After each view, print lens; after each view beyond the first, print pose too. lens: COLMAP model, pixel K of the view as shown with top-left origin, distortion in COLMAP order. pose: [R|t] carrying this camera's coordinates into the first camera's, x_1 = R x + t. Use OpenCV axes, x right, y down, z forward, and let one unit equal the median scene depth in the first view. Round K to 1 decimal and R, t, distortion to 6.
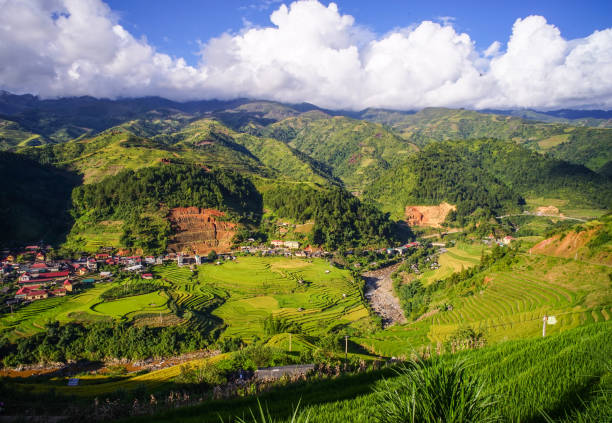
lens RADIAL K [[396.4, 0, 287.4], [0, 396.4, 219.1], [0, 0, 1]] dist [-0.051549, 0.031746]
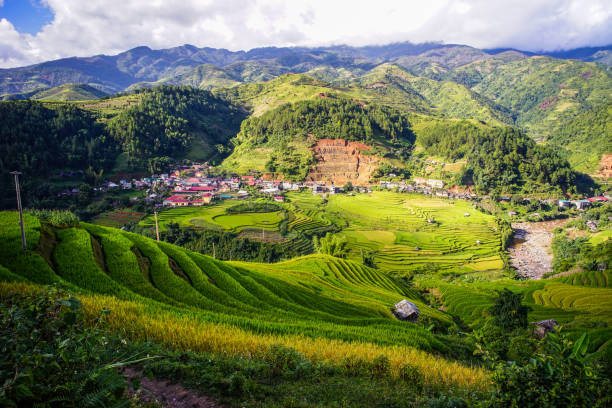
lens RADIAL K [[374.5, 0, 306.0], [0, 374.5, 204.0], [0, 0, 1]] dist [-0.052356, 0.035842]
pose [[0.912872, 0.103692, -0.394857, 0.079356], [-0.064217, 0.991637, 0.111947, 0.033368], [0.403163, -0.076837, 0.911897, 0.096412]]
